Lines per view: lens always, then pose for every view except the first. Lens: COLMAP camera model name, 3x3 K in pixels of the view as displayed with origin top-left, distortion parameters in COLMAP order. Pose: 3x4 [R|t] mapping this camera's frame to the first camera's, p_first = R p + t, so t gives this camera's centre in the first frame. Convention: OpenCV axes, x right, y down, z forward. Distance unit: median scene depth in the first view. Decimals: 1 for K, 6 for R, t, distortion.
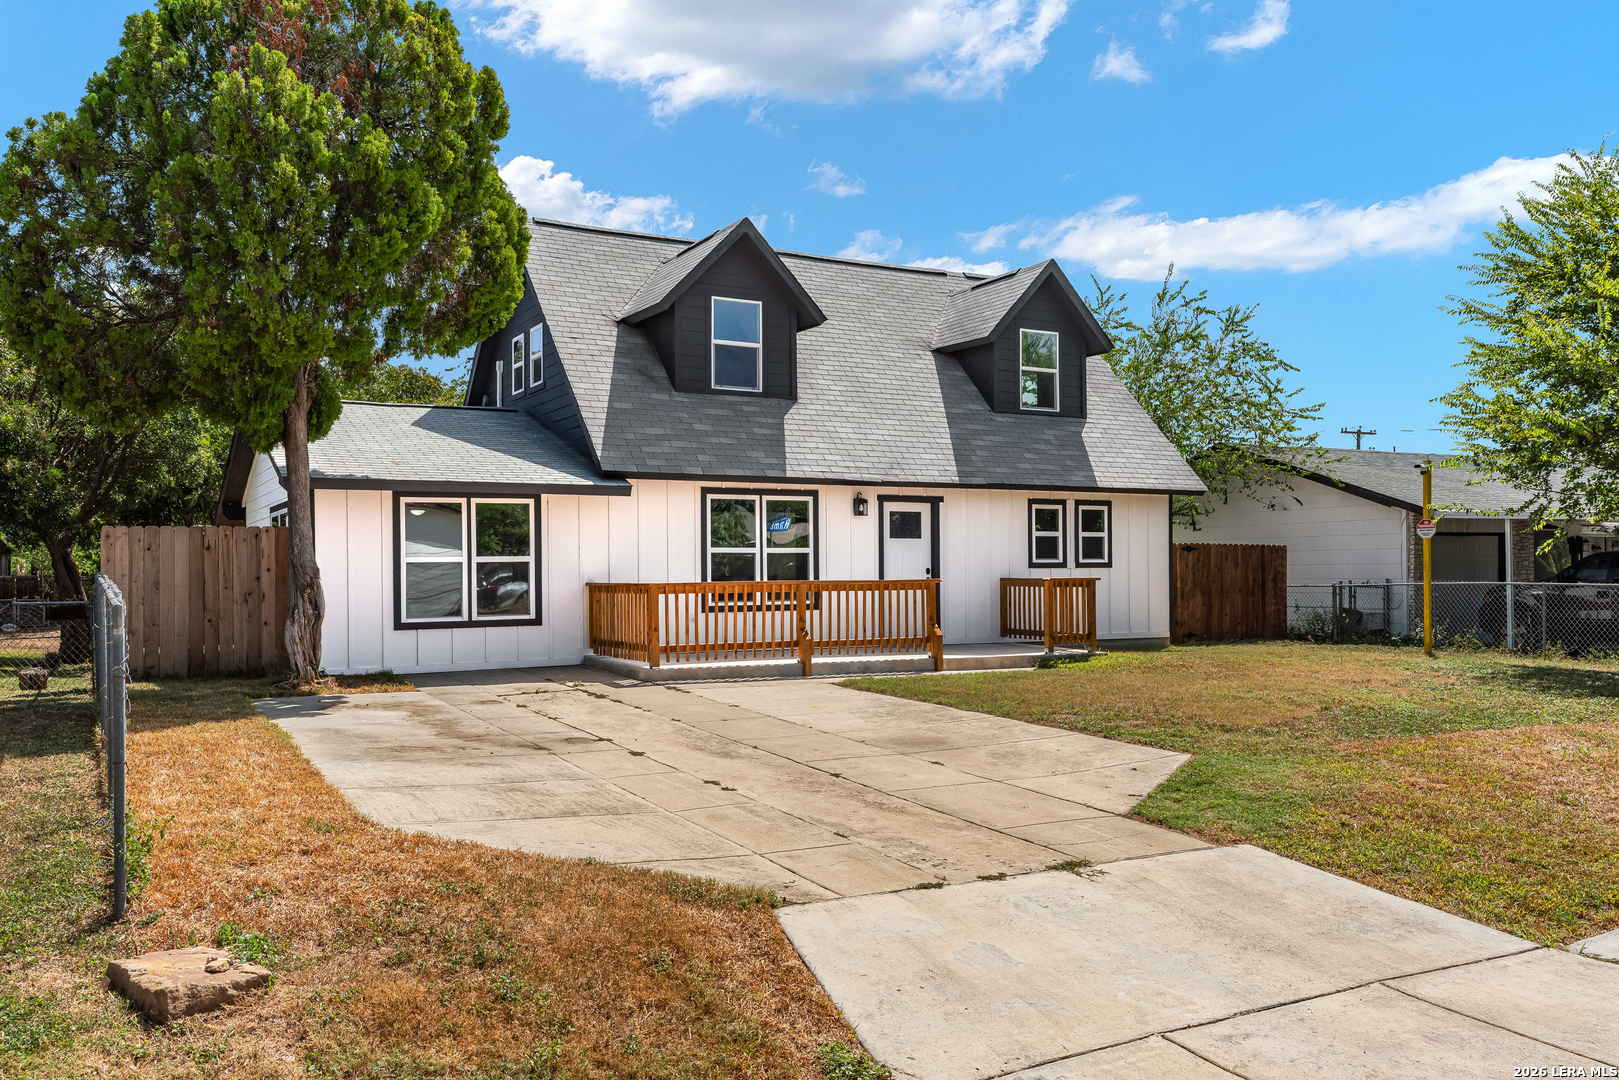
lens RADIAL K [[1244.1, 0, 809.5], [0, 1244.1, 540.0], [0, 0, 1]] dist [-0.003958, -0.000602]
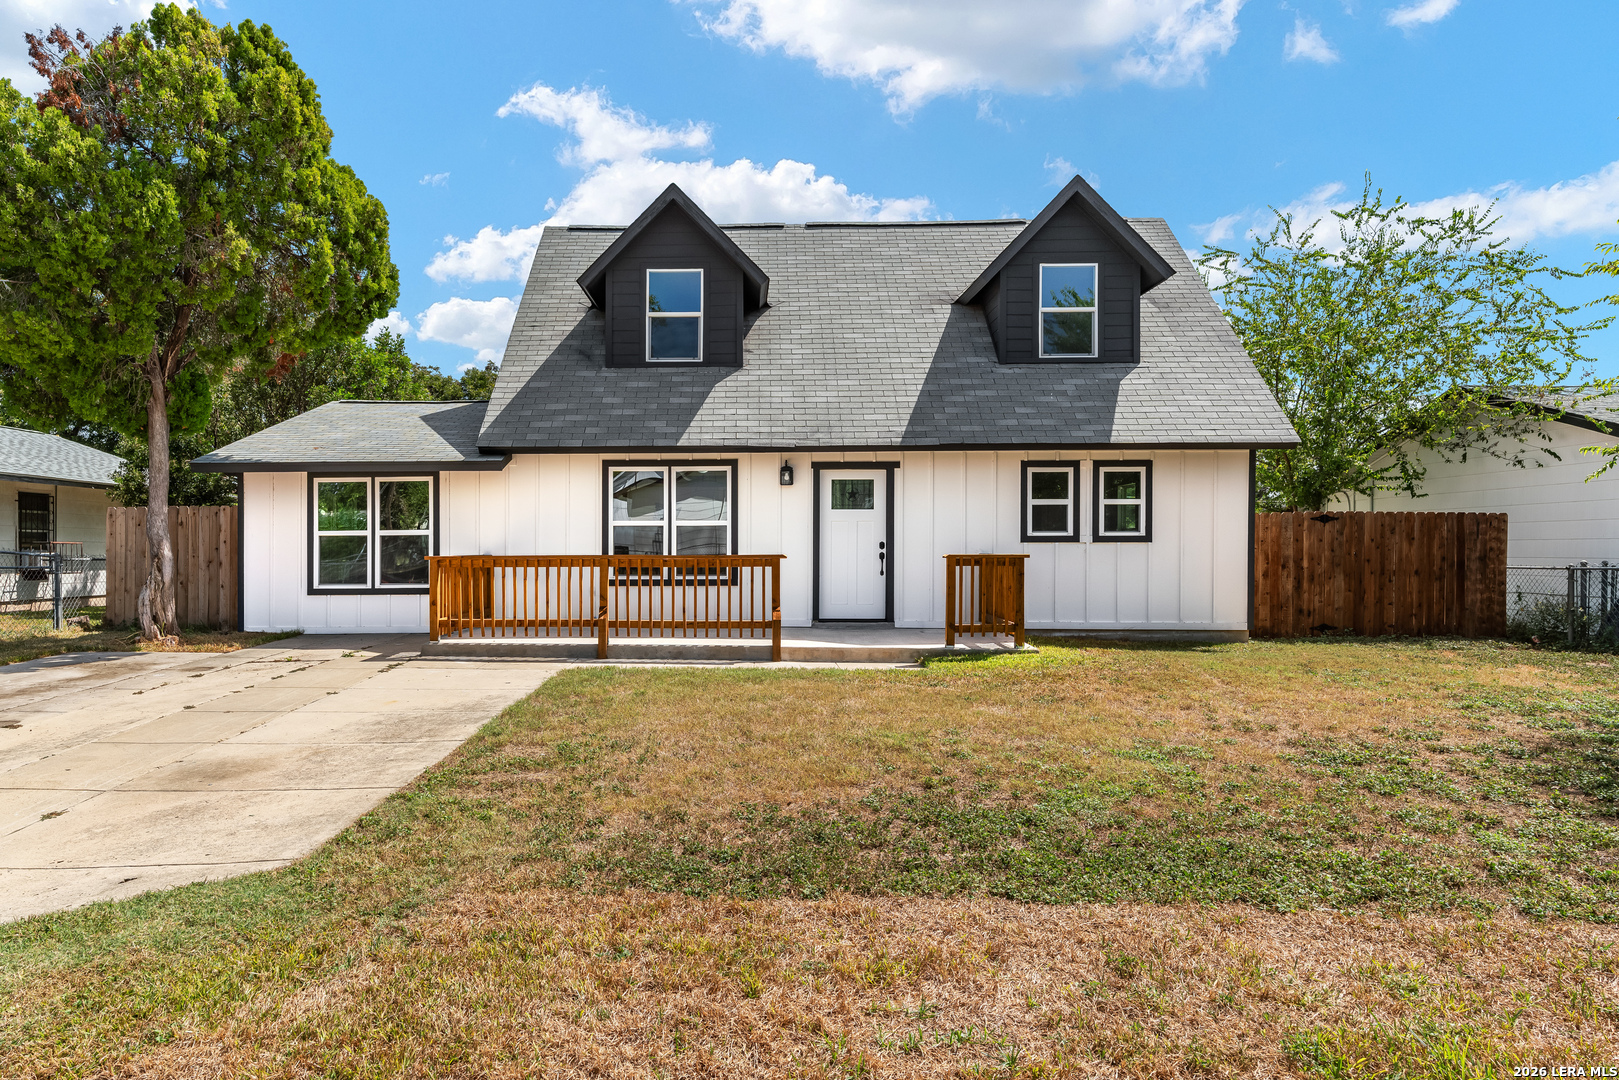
lens RADIAL K [[937.2, 0, 809.5], [0, 937.2, 540.0], [0, 0, 1]] dist [-0.002629, 0.000585]
pose [[0.864152, 0.001776, -0.503228, 0.411443], [0.008829, 0.999786, 0.018691, 0.008485], [0.503154, -0.020595, 0.863952, 0.409739]]
